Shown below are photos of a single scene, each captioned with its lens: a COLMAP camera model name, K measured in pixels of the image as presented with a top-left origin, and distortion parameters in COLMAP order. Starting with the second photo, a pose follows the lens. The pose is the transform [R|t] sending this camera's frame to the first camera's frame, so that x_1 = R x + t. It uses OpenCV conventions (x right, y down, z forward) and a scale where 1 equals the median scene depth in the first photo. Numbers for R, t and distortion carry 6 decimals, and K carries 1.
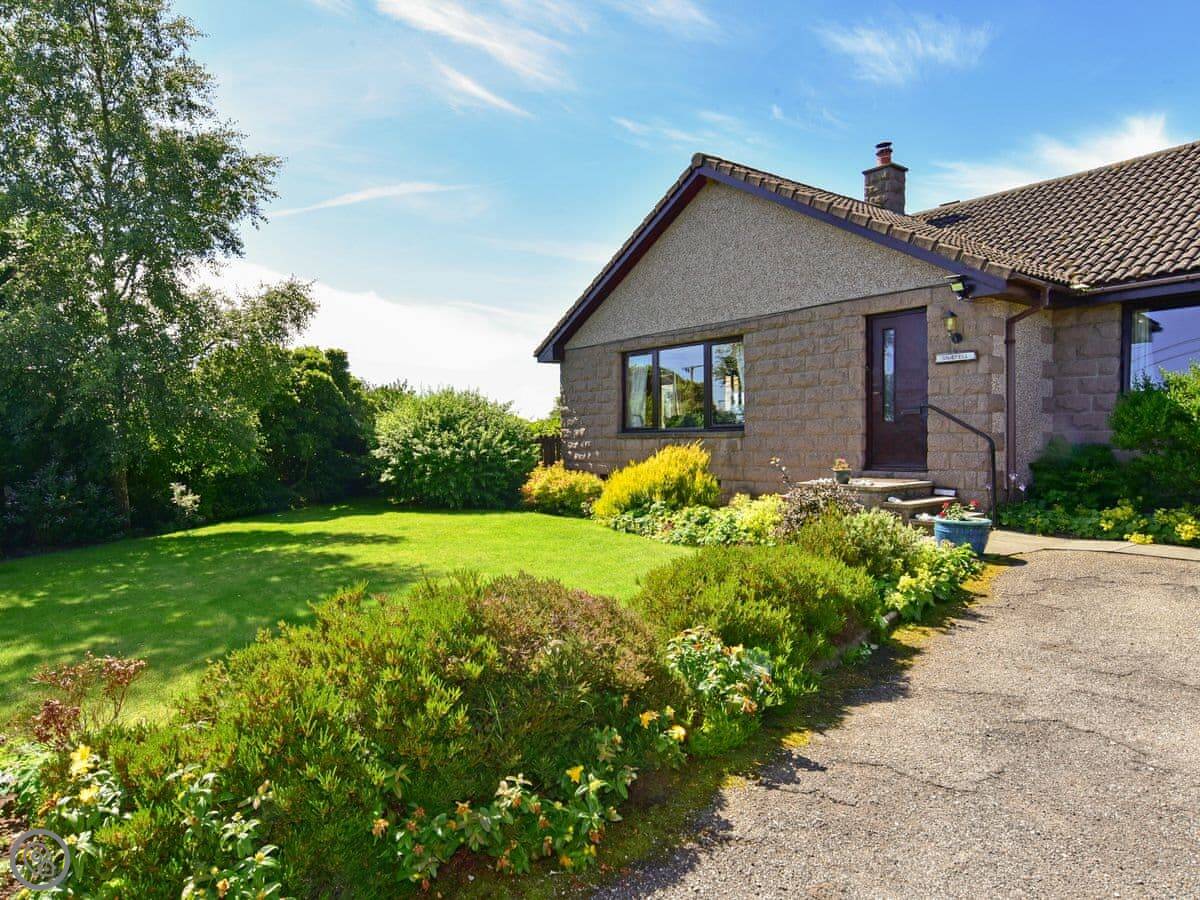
lens RADIAL K [[668.5, 0, 581.6], [0, 668.5, 466.4], [0, 0, 1]] dist [-0.013333, 0.015129]
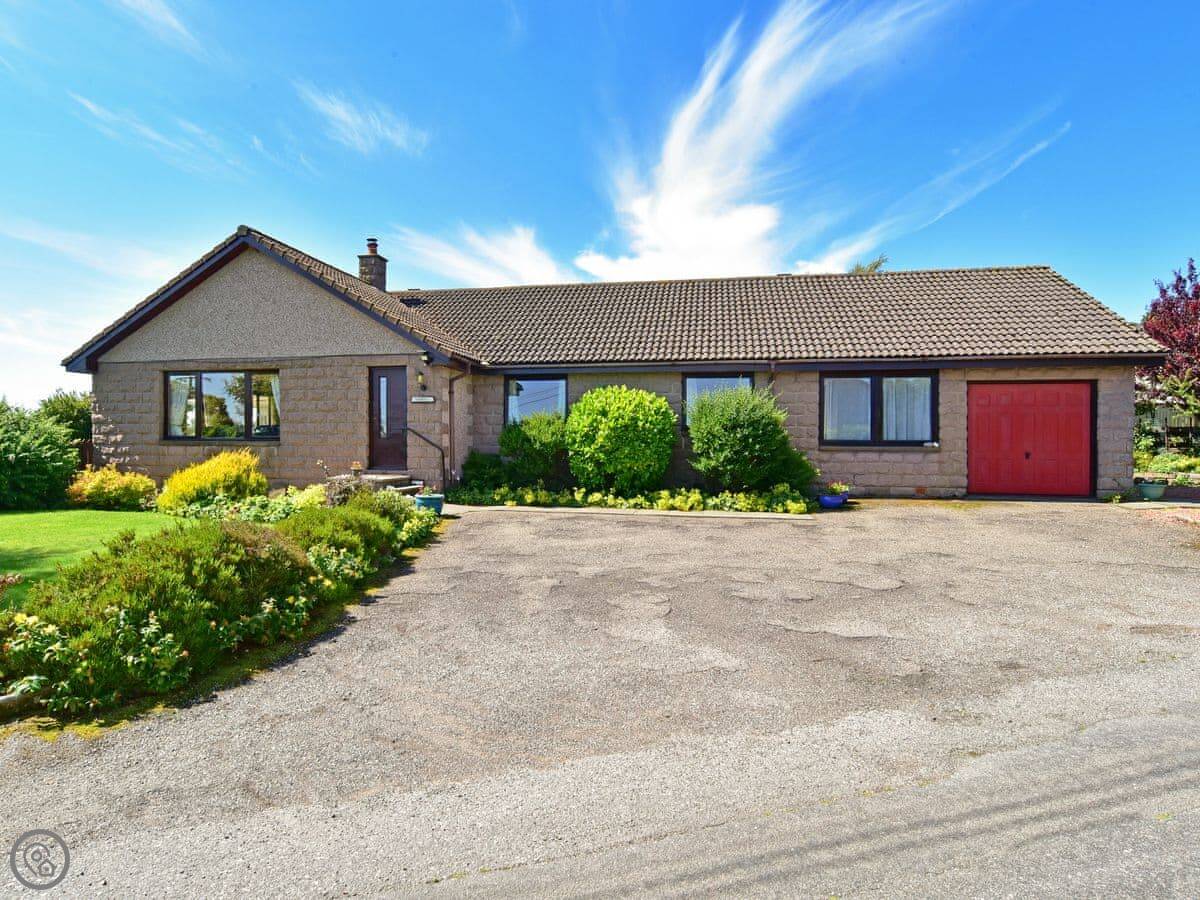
lens RADIAL K [[702.8, 0, 596.0], [0, 702.8, 443.3], [0, 0, 1]] dist [0.001092, 0.003391]
pose [[0.705281, 0.021760, 0.708593, -0.340667], [0.014291, 0.998889, -0.044899, 0.025408], [-0.708783, 0.041793, 0.704187, -0.484334]]
